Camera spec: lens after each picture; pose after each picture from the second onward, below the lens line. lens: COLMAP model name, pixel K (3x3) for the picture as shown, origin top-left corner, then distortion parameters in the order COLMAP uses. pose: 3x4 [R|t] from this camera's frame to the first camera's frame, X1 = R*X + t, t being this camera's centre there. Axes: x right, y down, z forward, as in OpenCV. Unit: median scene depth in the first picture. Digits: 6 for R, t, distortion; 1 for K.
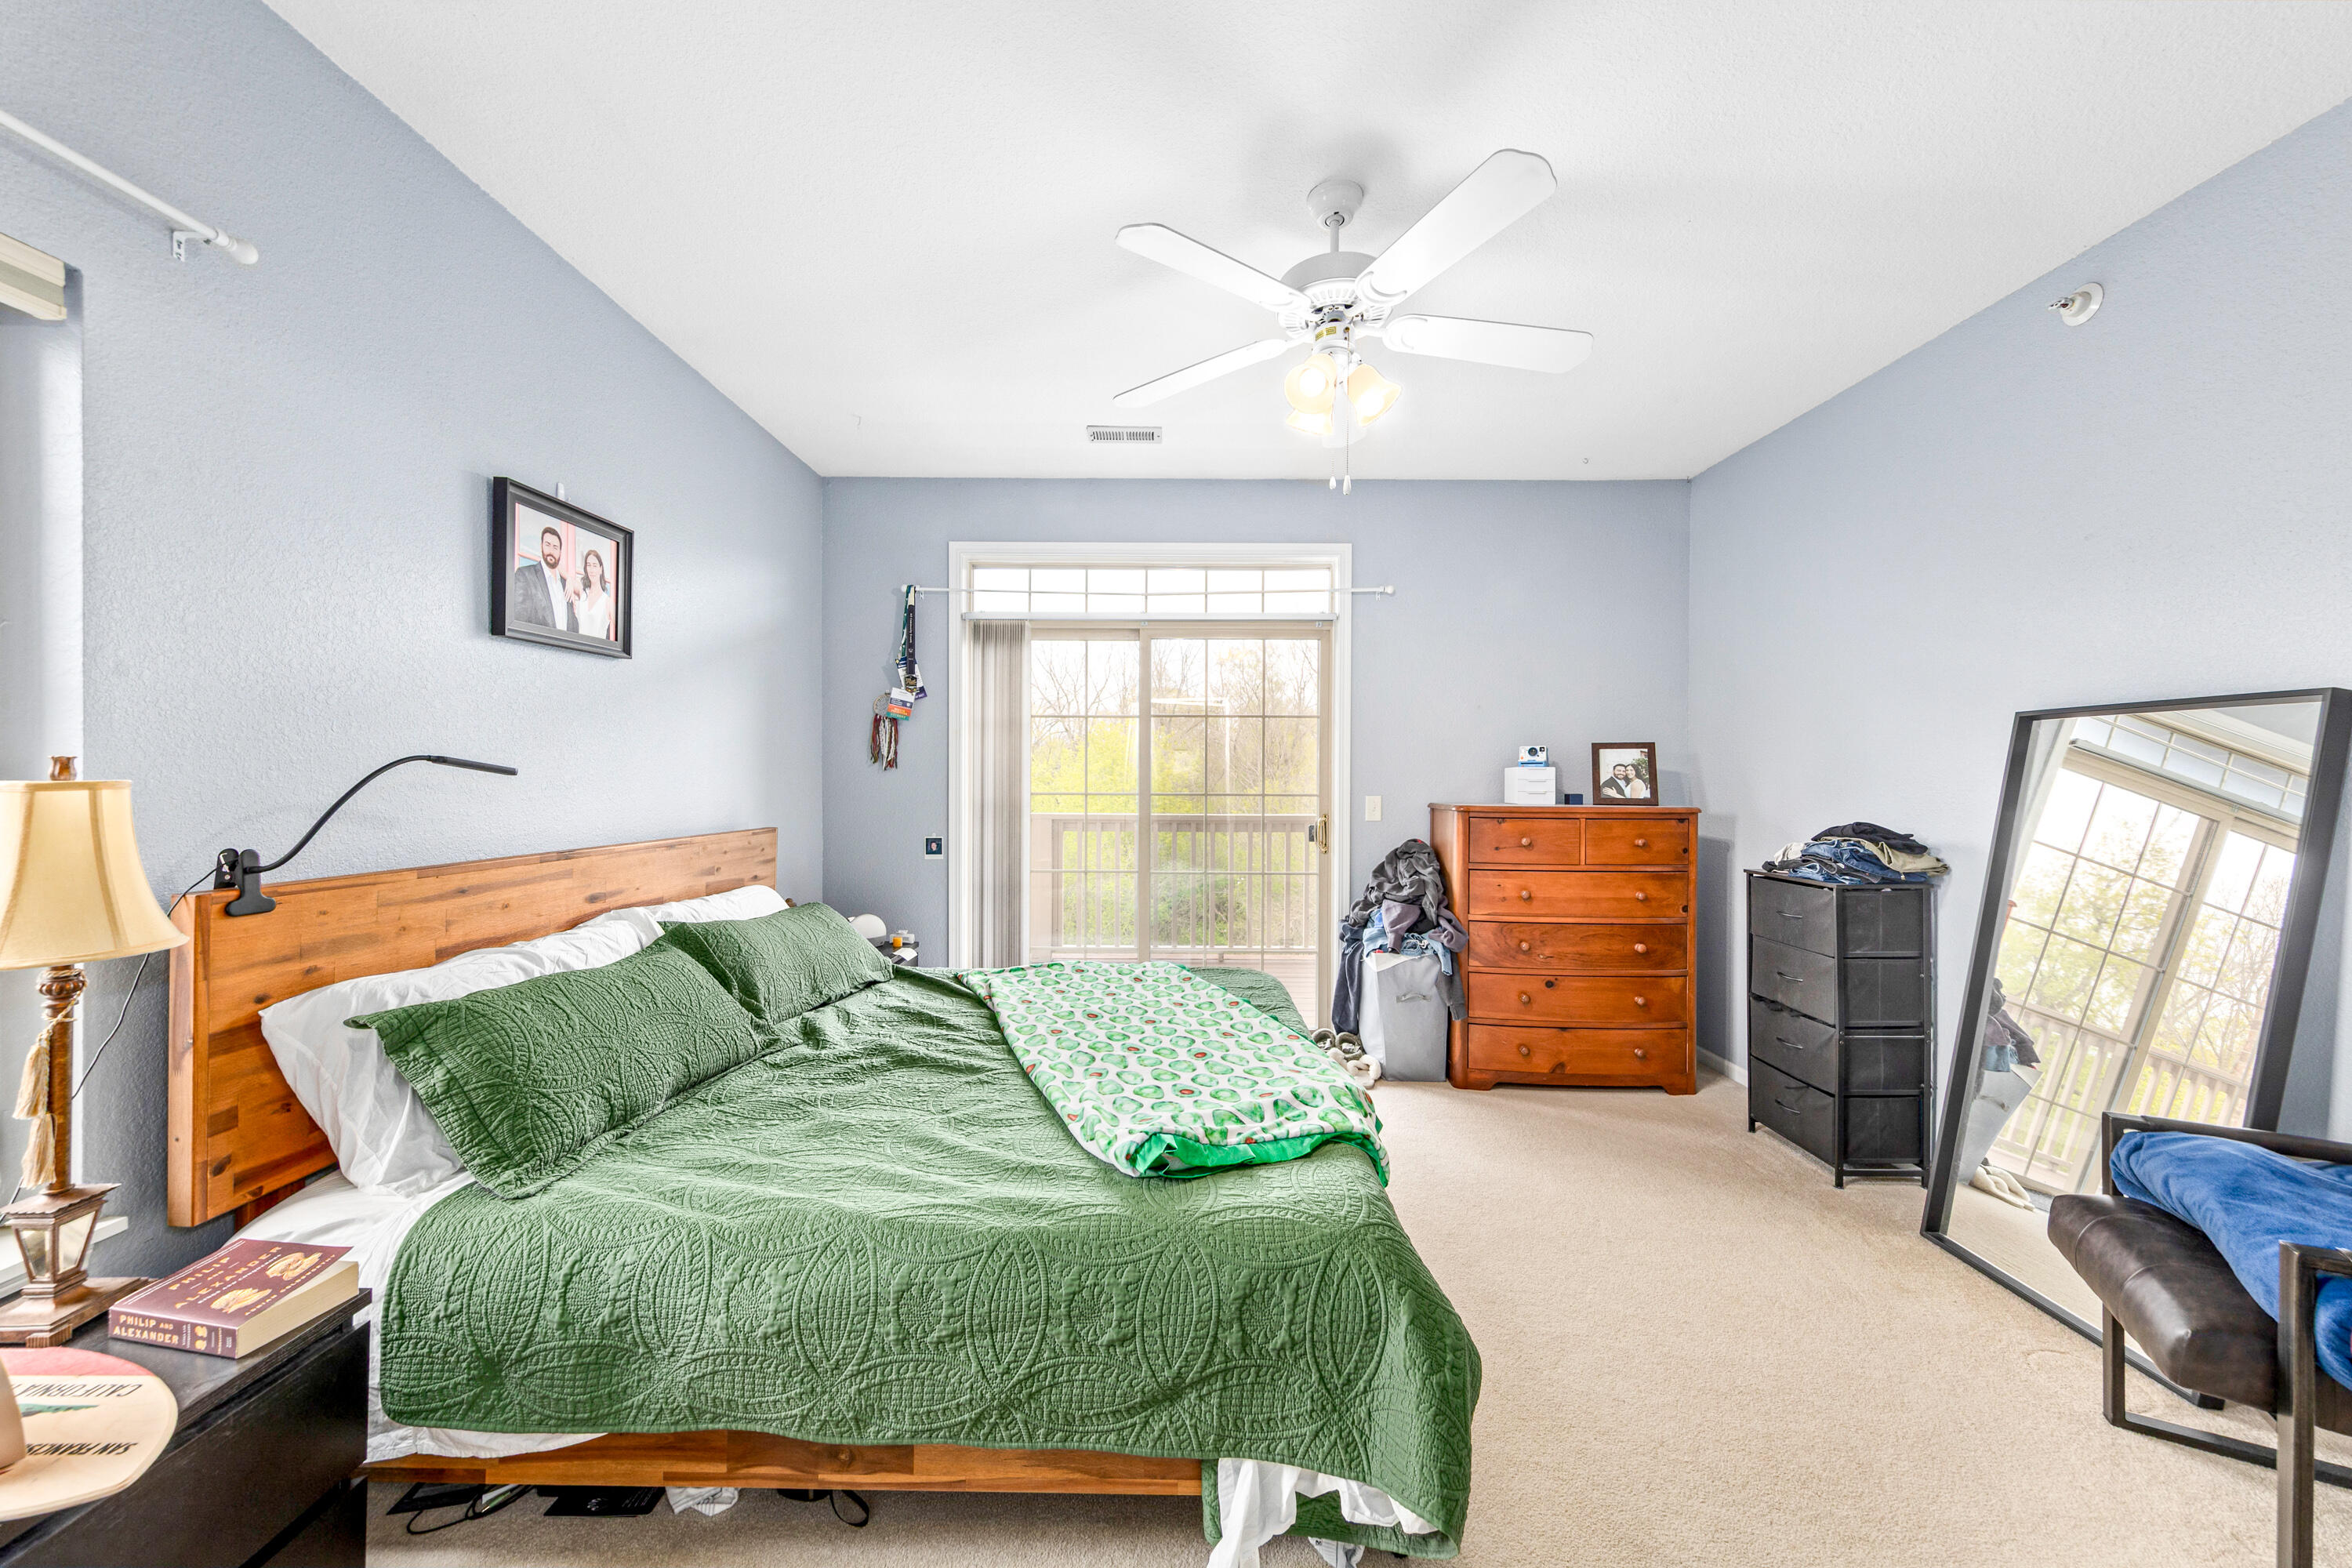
lens RADIAL K [[835.0, 0, 1176.0], [0, 835.0, 784.0], [0, 0, 1]] dist [-0.000154, -0.000256]
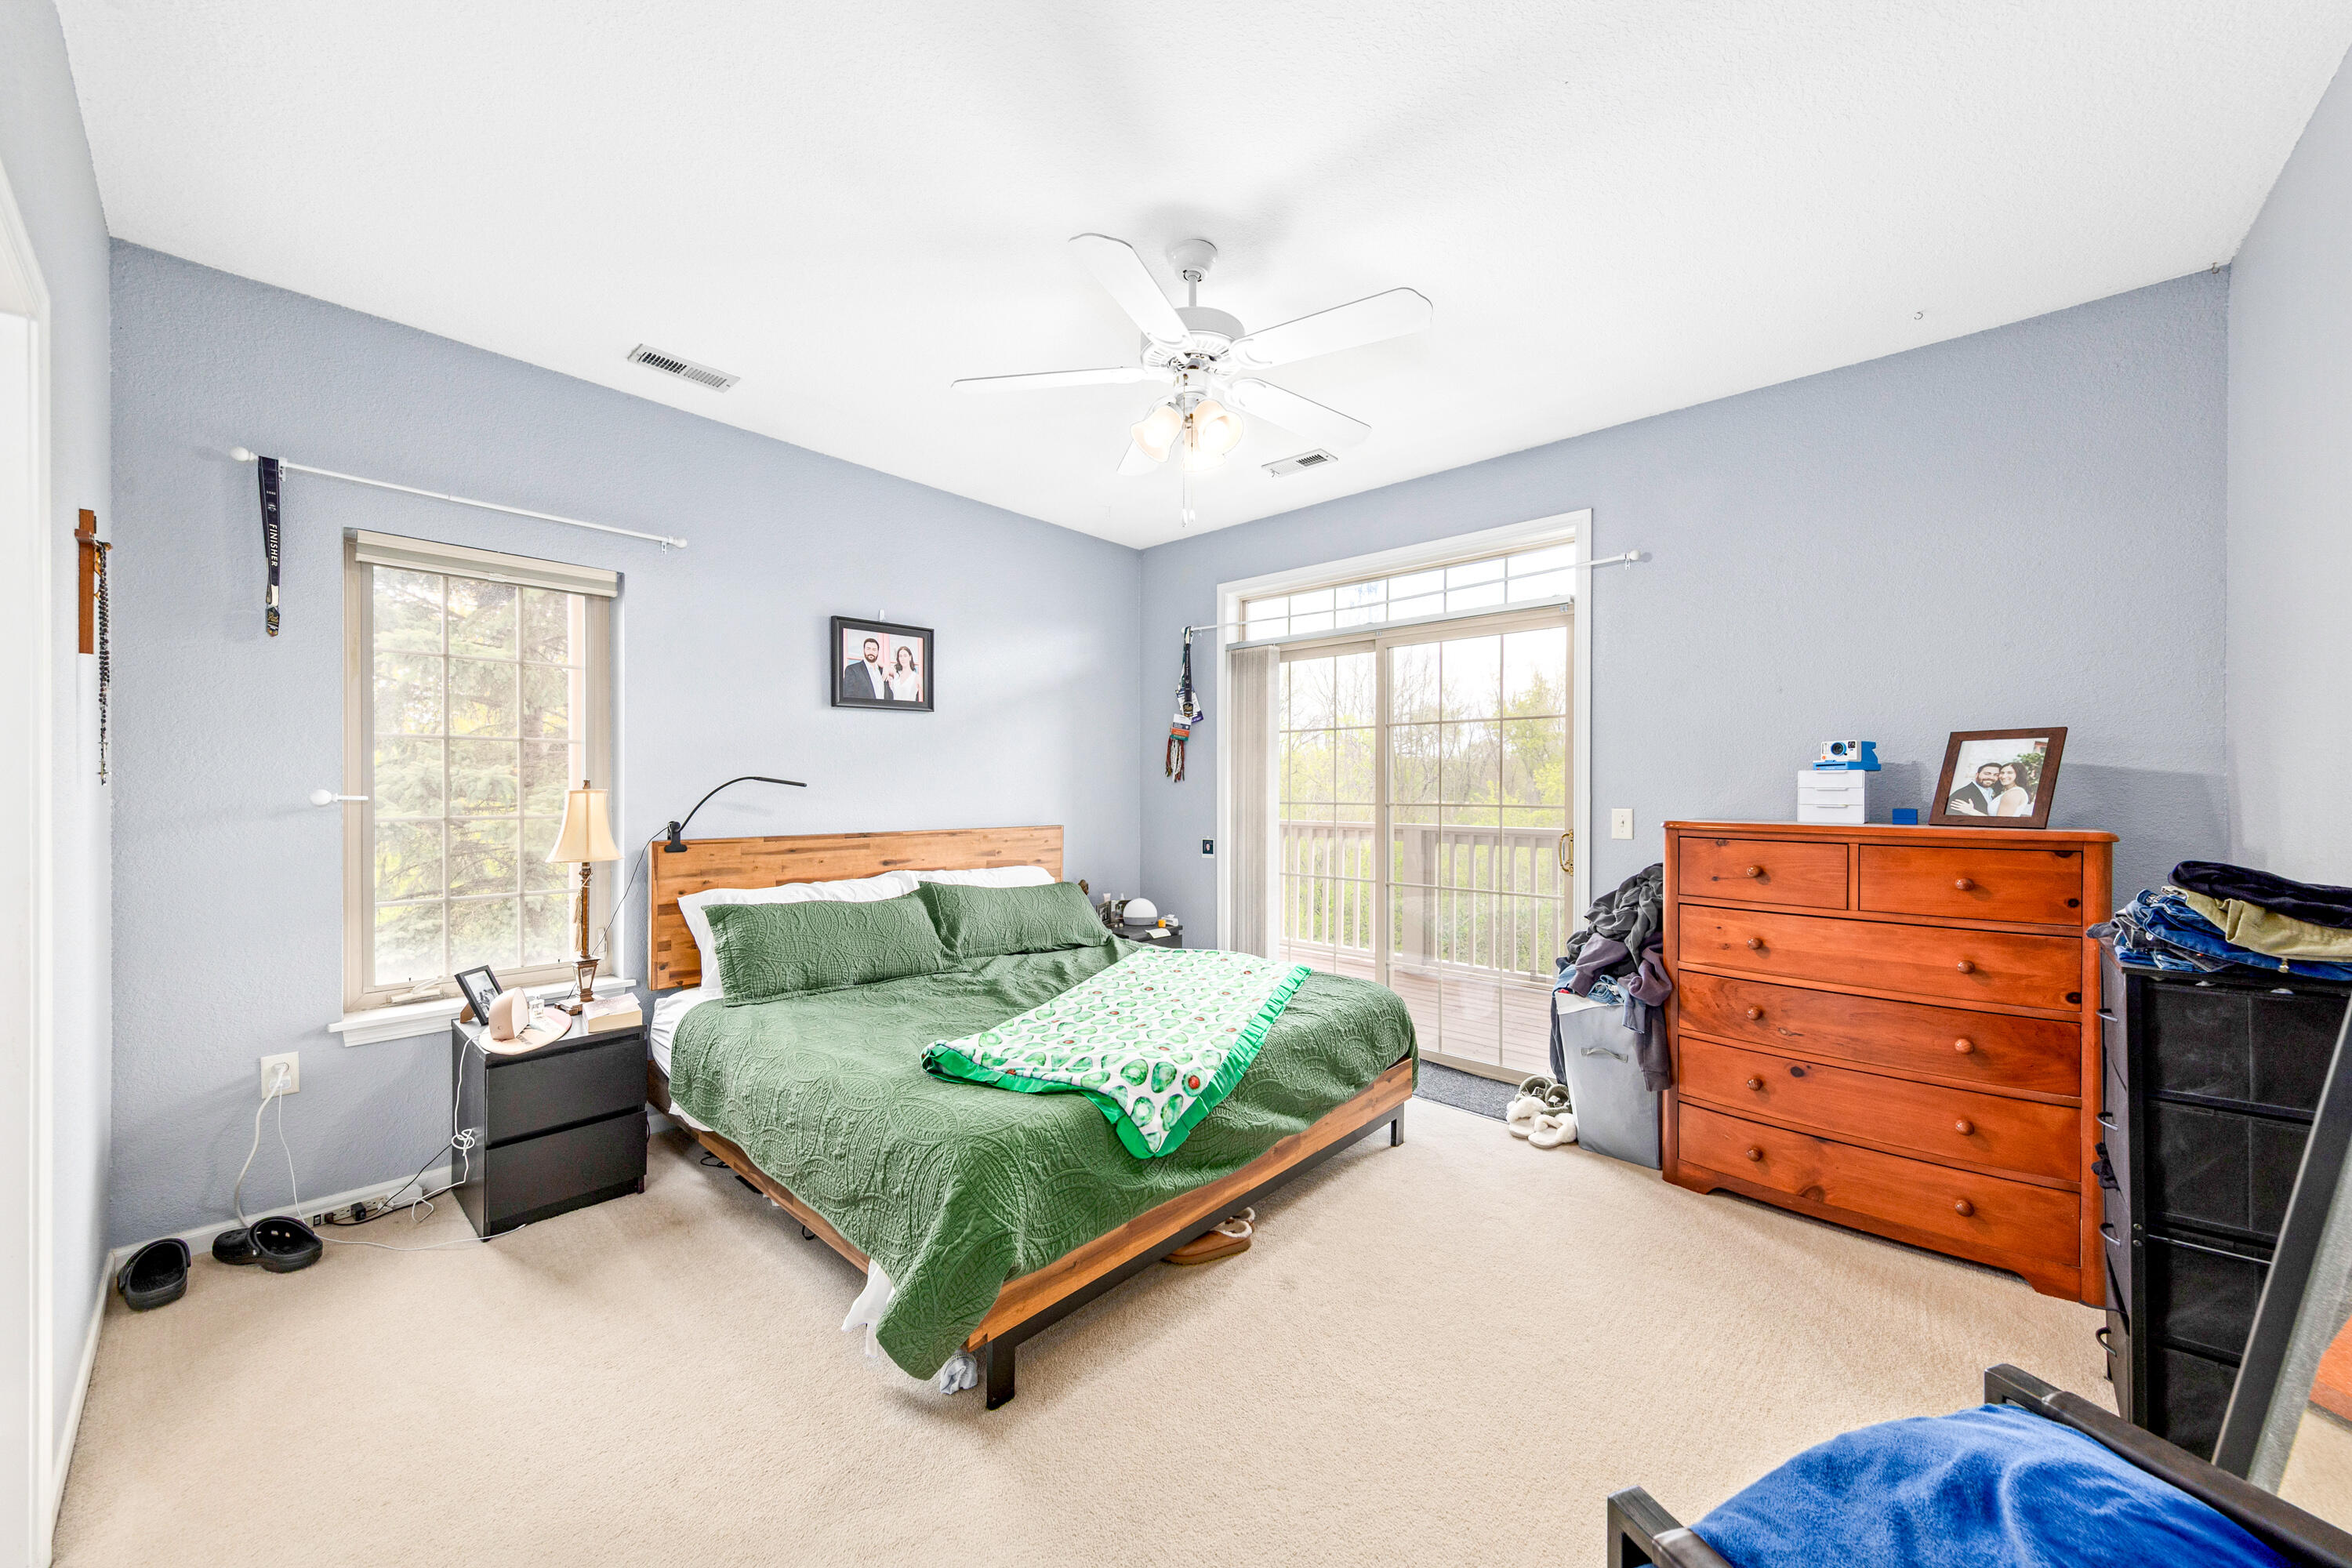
lens RADIAL K [[848.3, 0, 1169.8], [0, 848.3, 788.6], [0, 0, 1]] dist [0.000349, -0.000114]
pose [[0.743602, -0.003247, -0.668615, 0.534066], [-0.002517, 0.999968, -0.007656, 0.002493], [0.668618, 0.007375, 0.743569, 0.092839]]
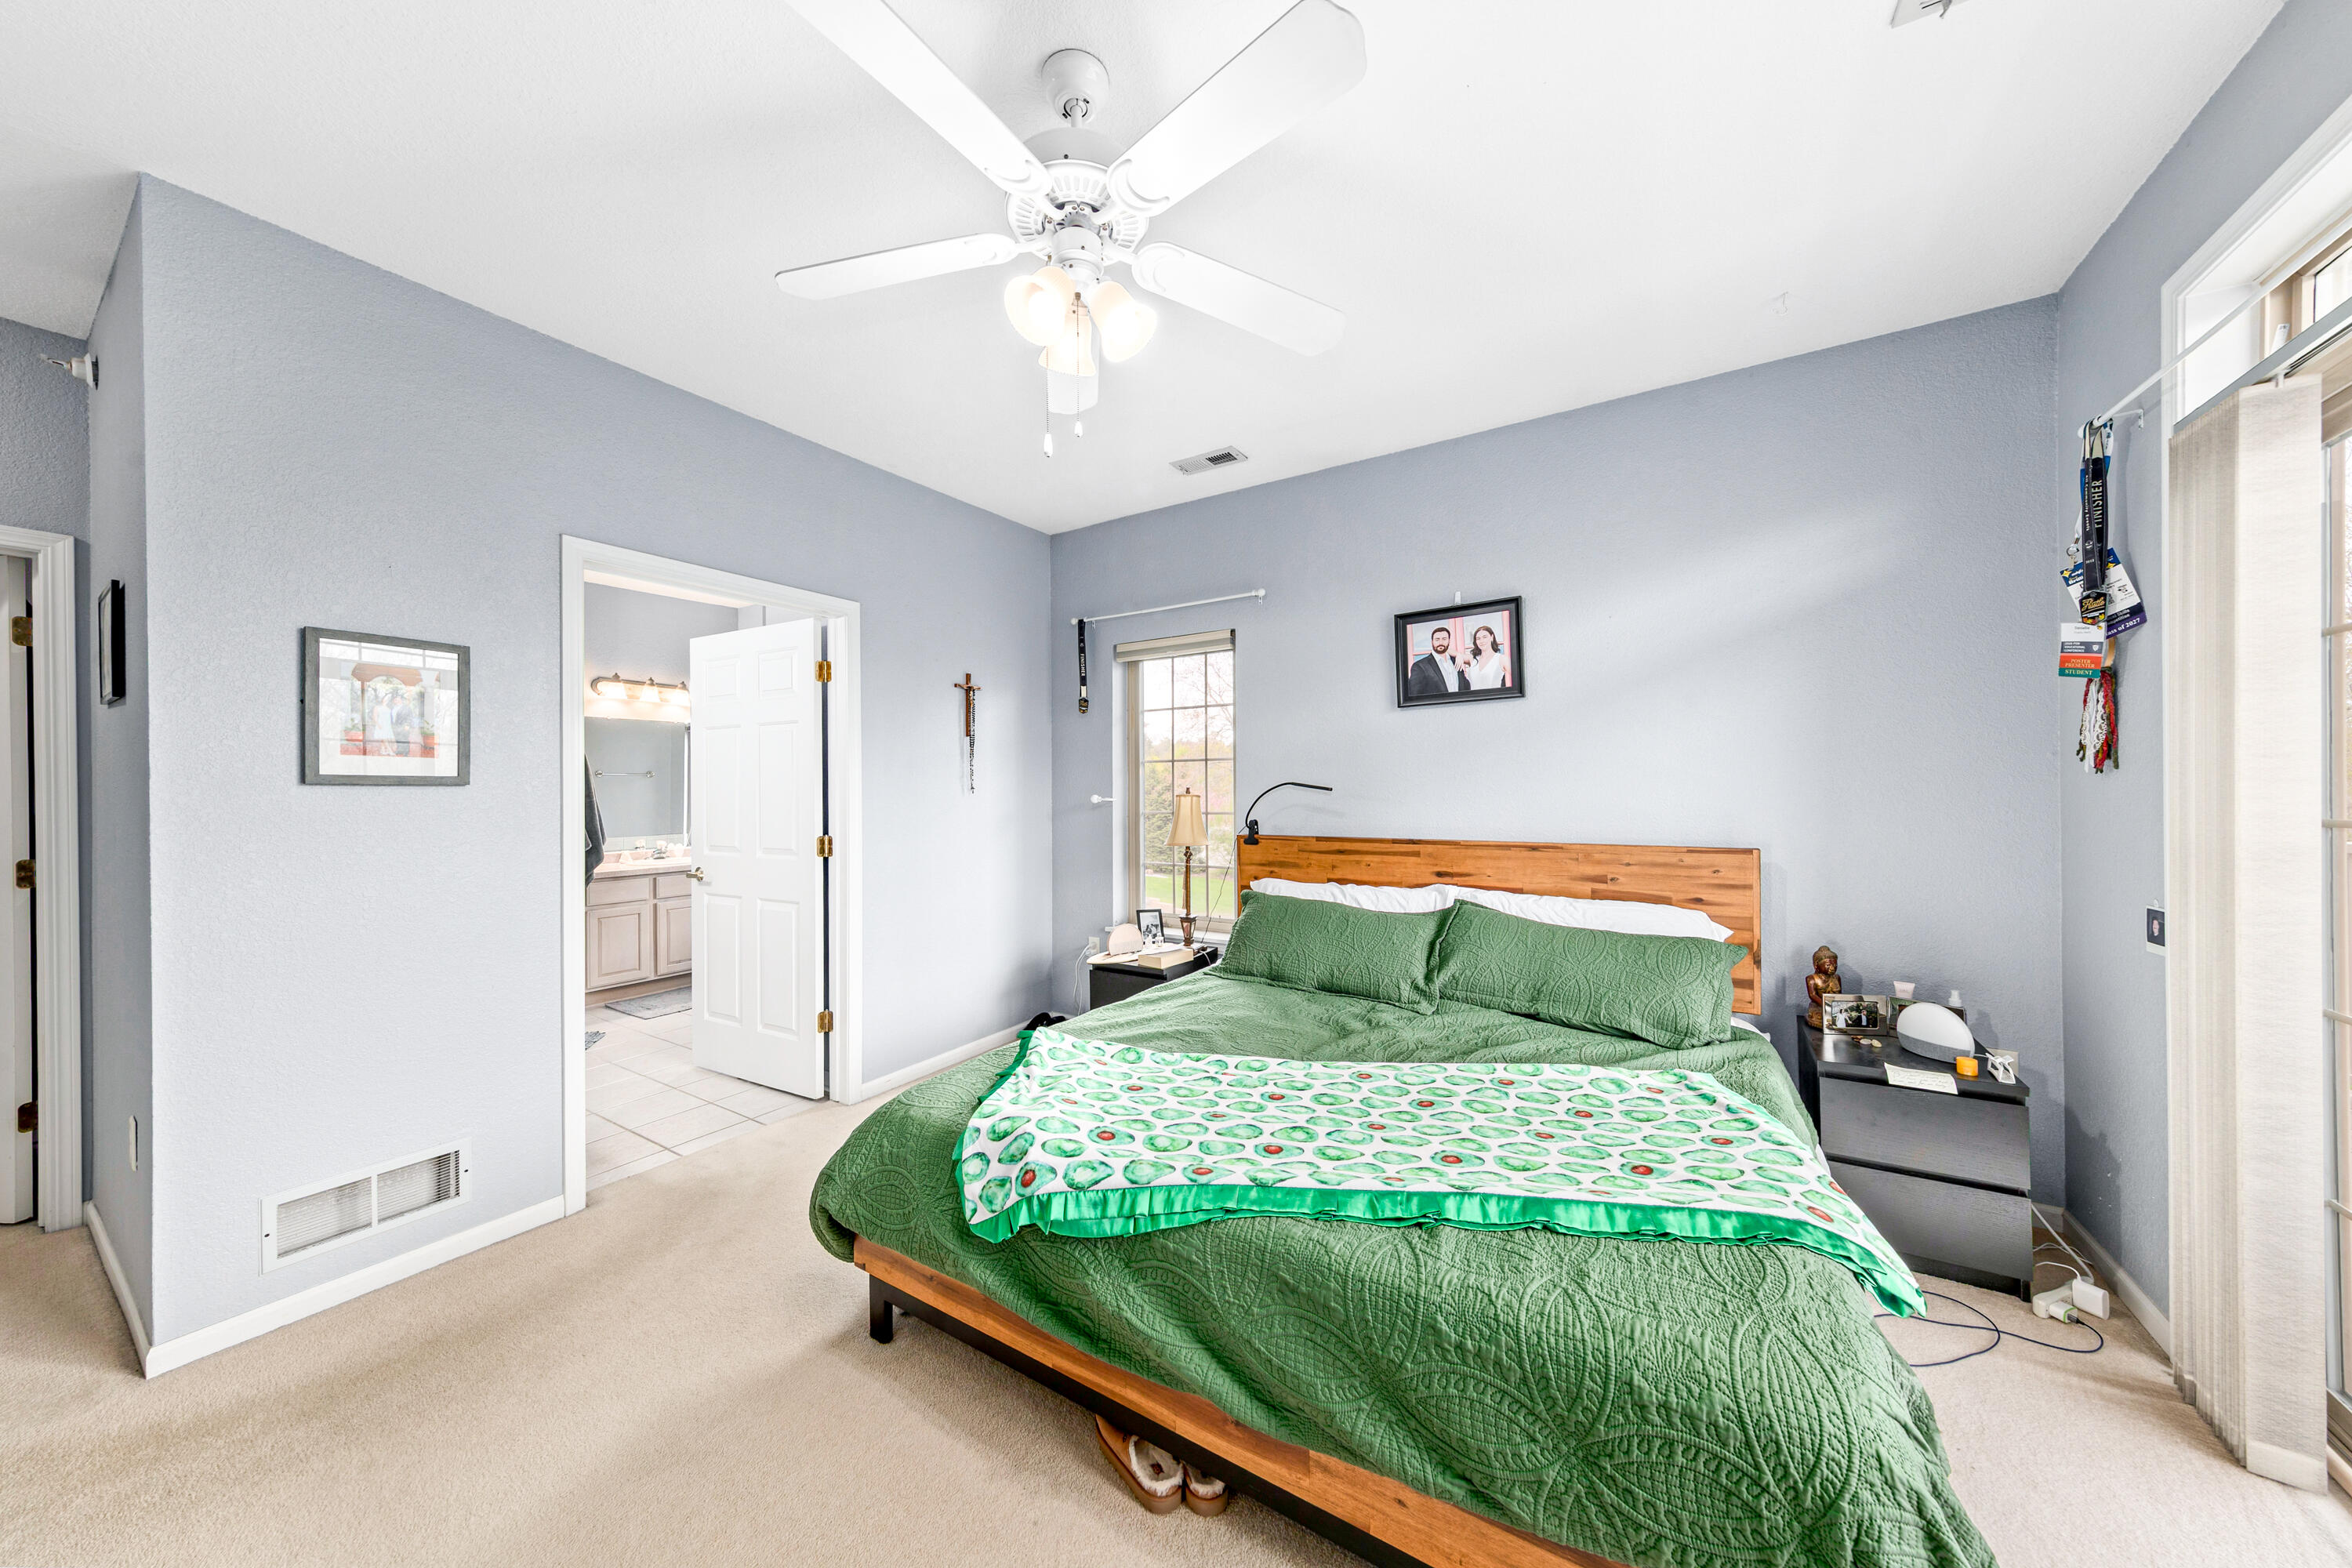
lens RADIAL K [[777.7, 0, 1178.7], [0, 777.7, 789.0], [0, 0, 1]] dist [0.007662, -0.001435]
pose [[-0.532360, -0.003038, -0.846513, 0.457830], [0.000158, 0.999993, -0.003689, -0.004809], [0.846518, -0.002098, -0.532356, 0.876250]]
